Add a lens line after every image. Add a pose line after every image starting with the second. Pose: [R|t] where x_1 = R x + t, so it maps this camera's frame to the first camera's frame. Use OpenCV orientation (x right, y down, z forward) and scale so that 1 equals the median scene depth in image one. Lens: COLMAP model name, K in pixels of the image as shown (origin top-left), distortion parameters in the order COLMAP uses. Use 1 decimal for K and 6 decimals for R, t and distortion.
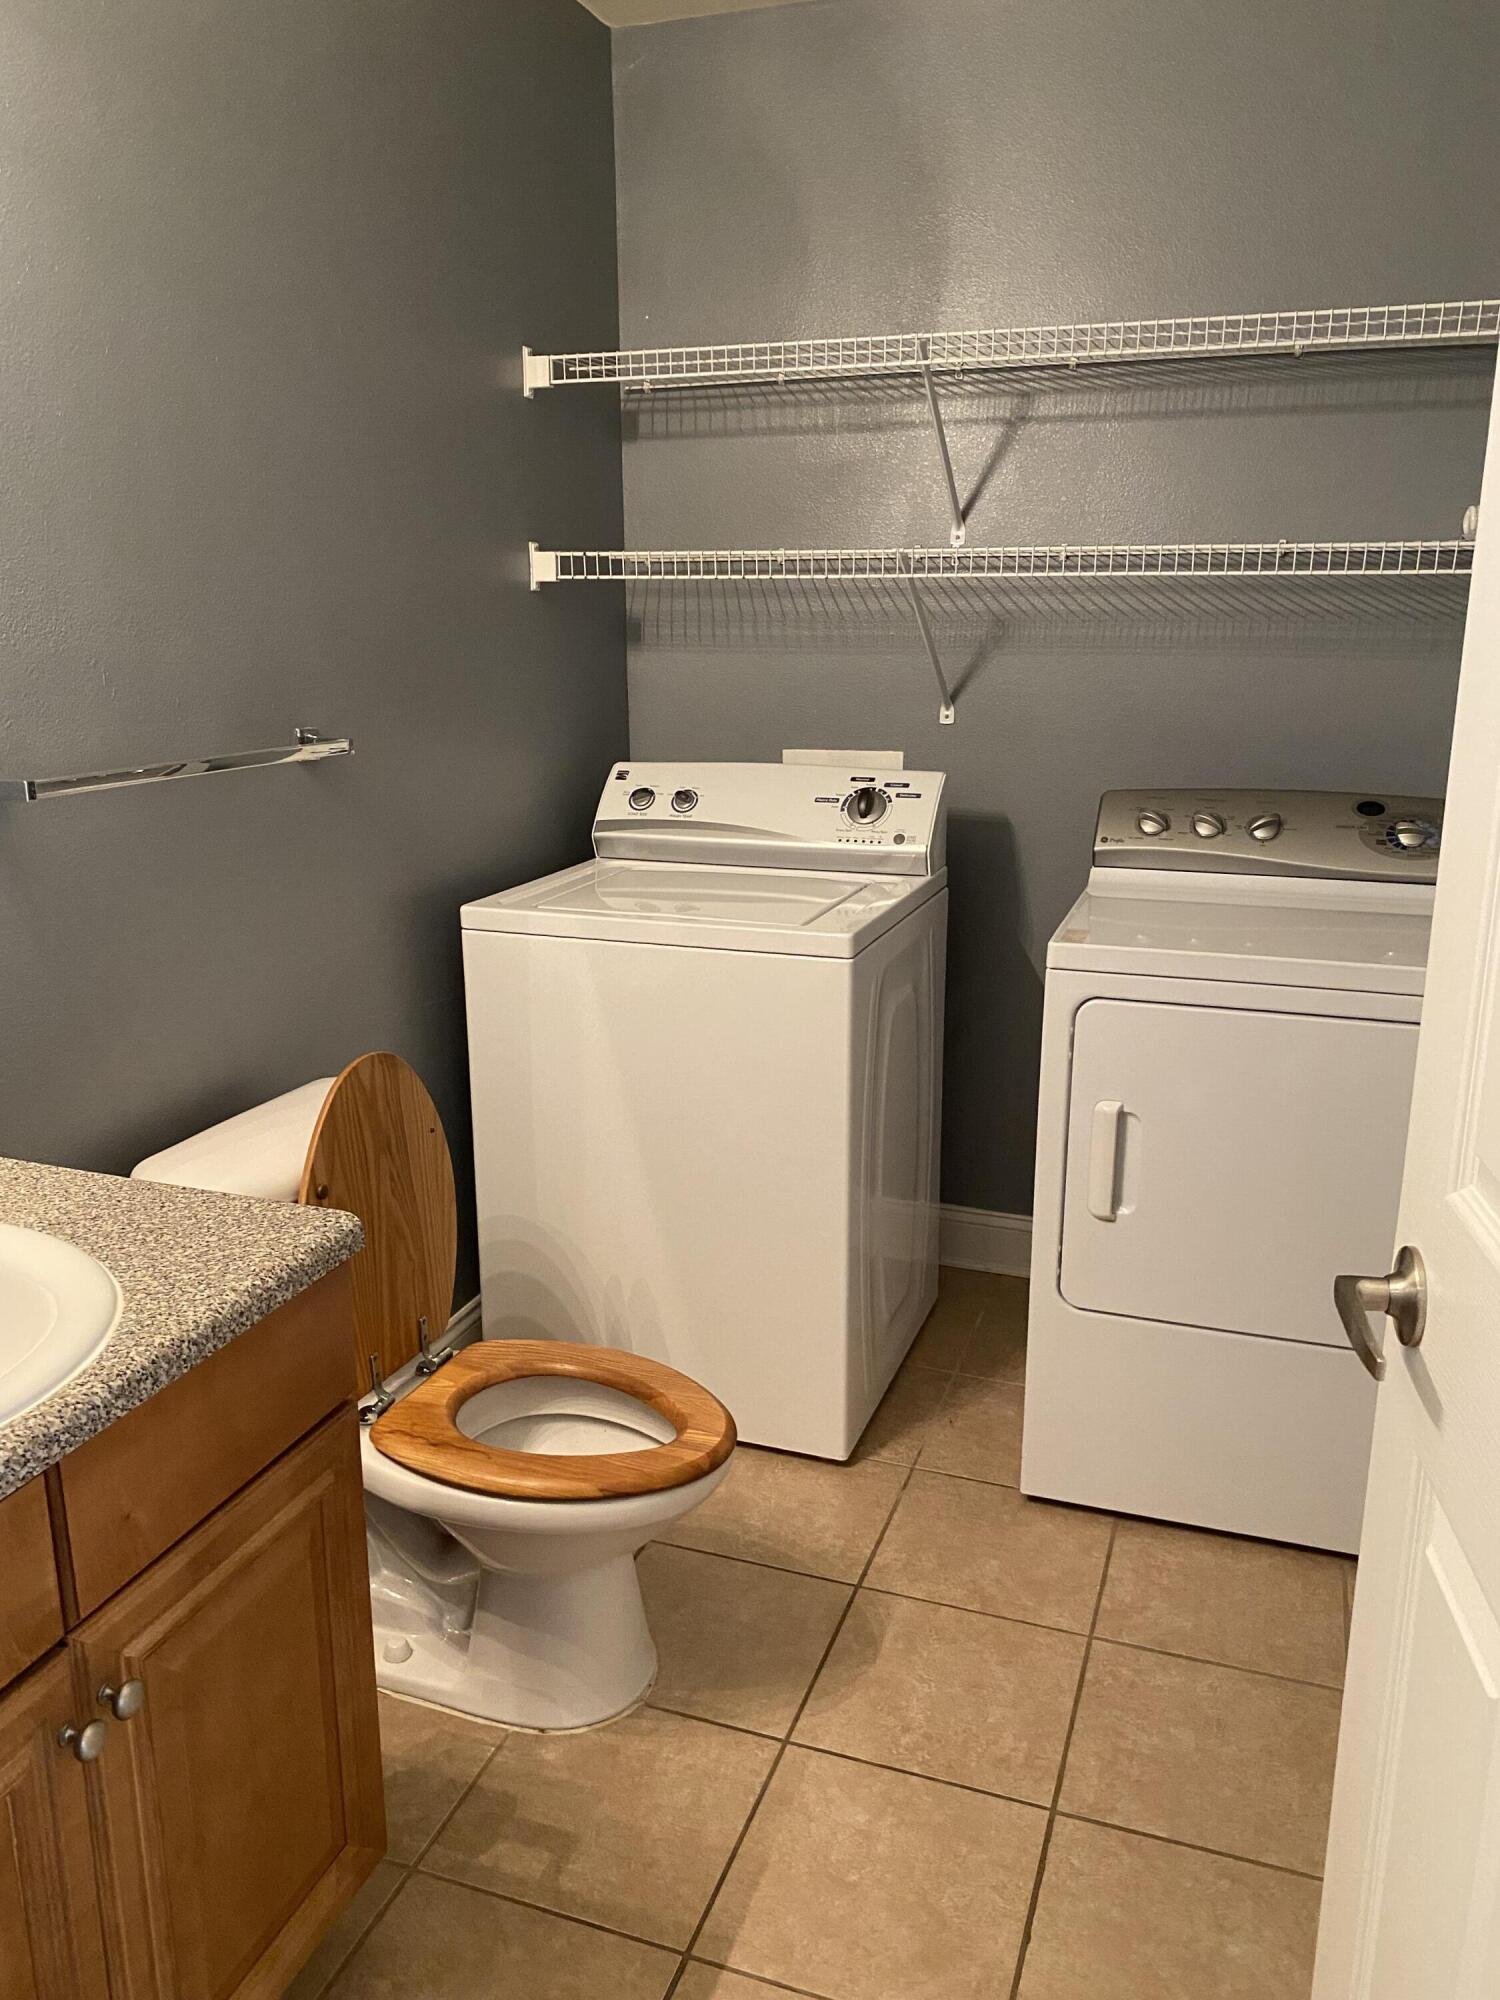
lens RADIAL K [[1515.0, 0, 741.4], [0, 1515.0, 988.1], [0, 0, 1]] dist [0.034467, -0.040023]
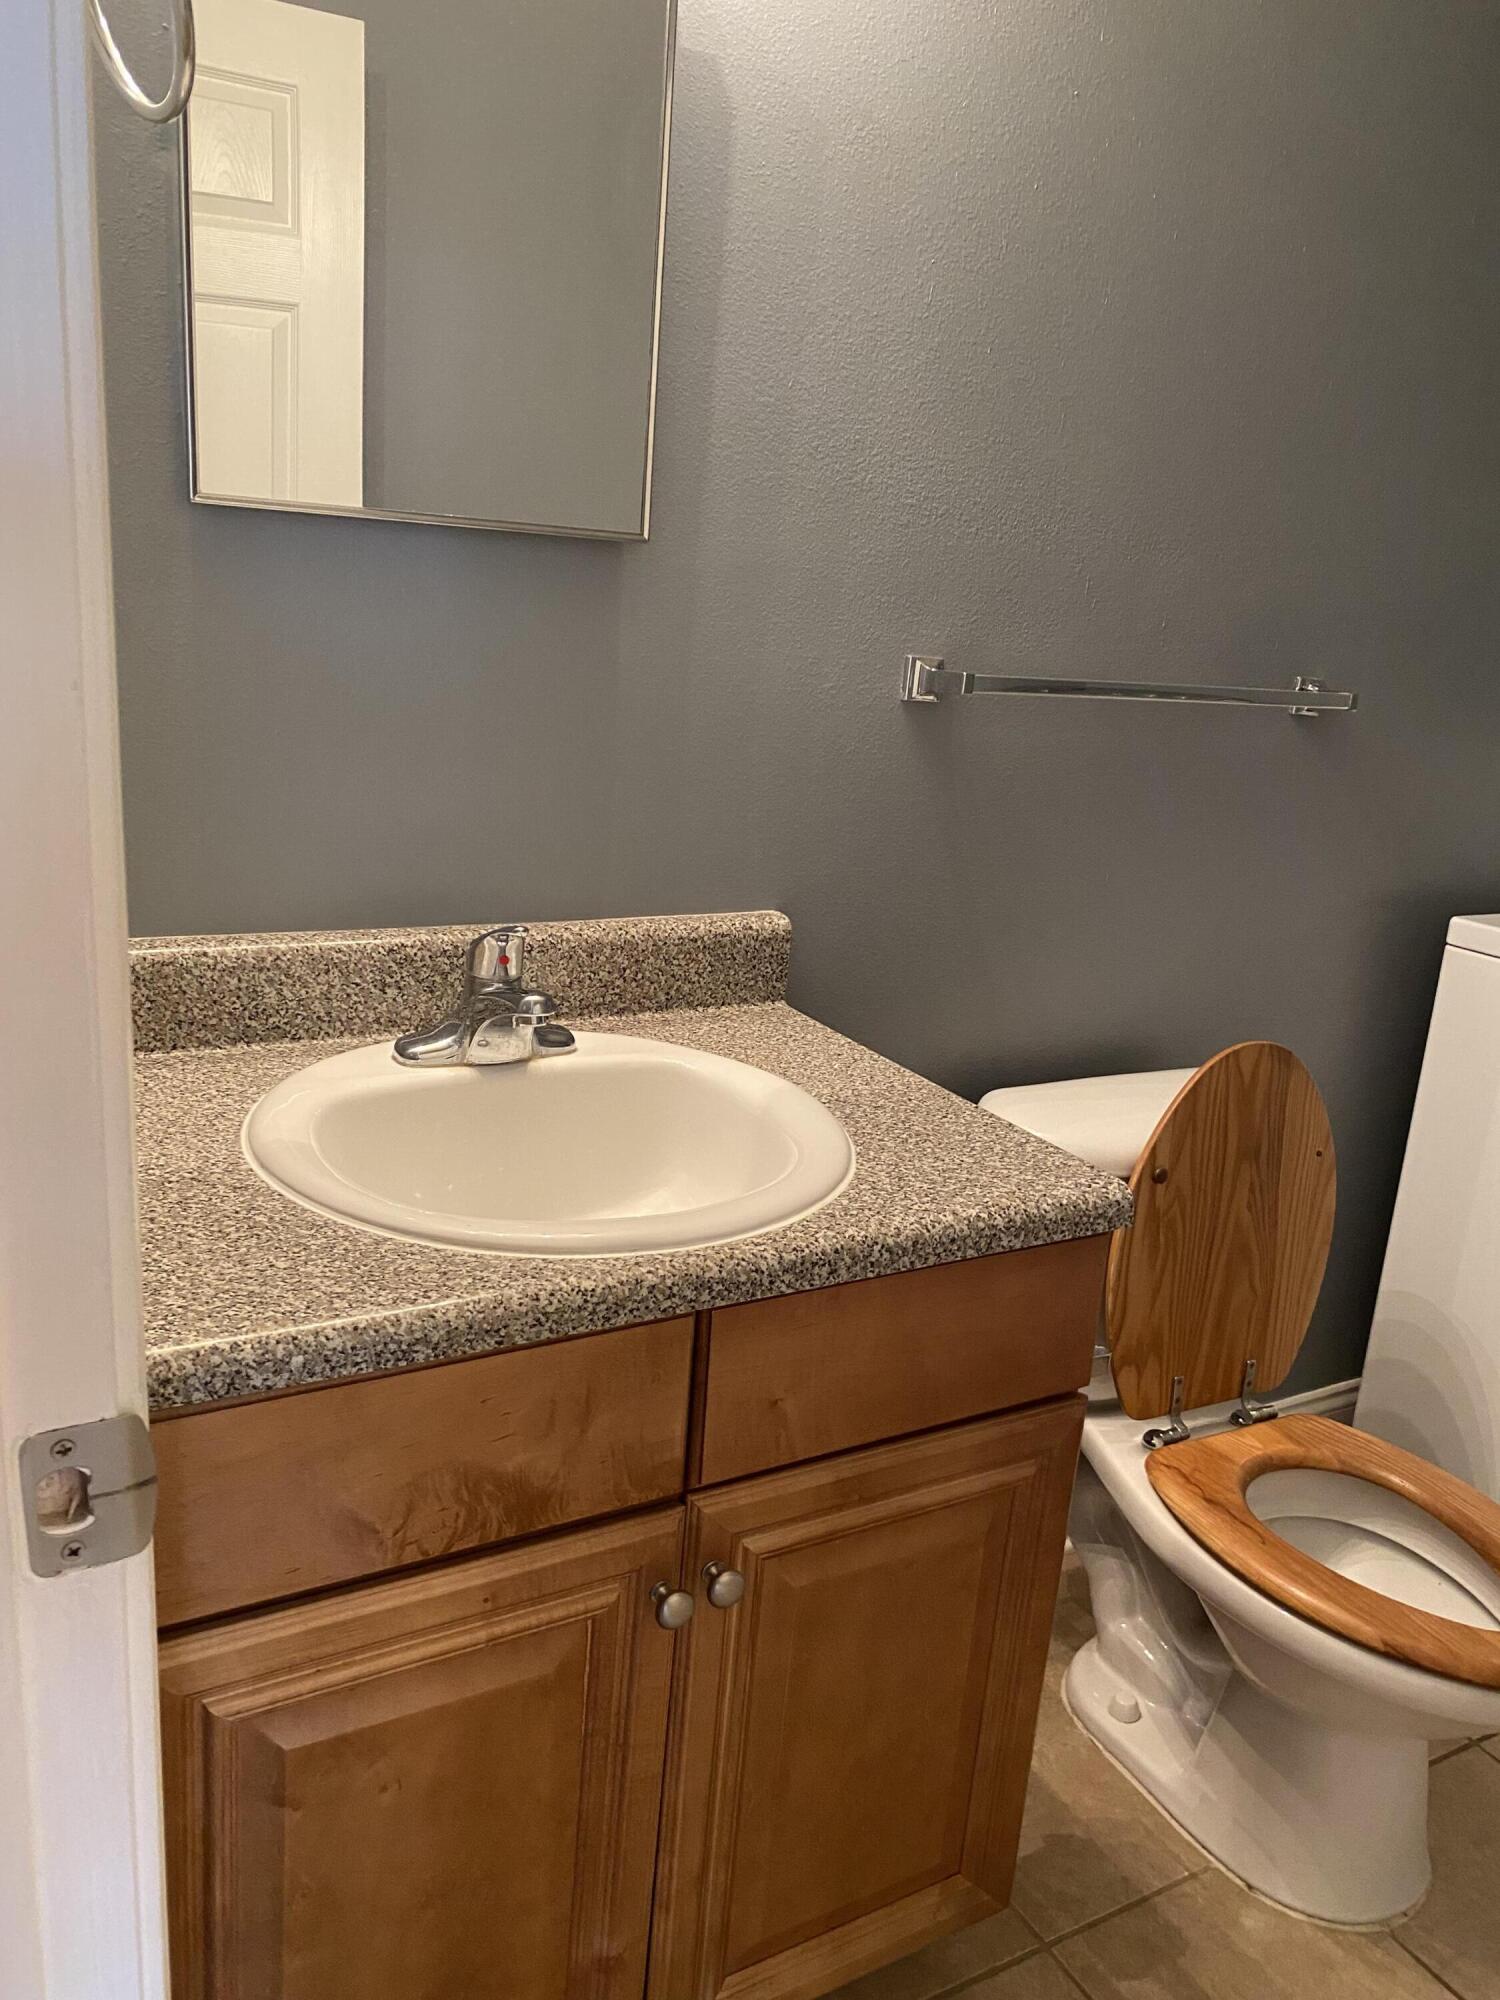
lens RADIAL K [[1515.0, 0, 733.1], [0, 1515.0, 1015.6], [0, 0, 1]] dist [0.034467, -0.040023]
pose [[0.756460, 0.227823, -0.613078, 0.059308], [-0.229593, 0.970216, 0.077249, 0.034433], [0.612418, 0.082323, 0.786236, 0.155025]]
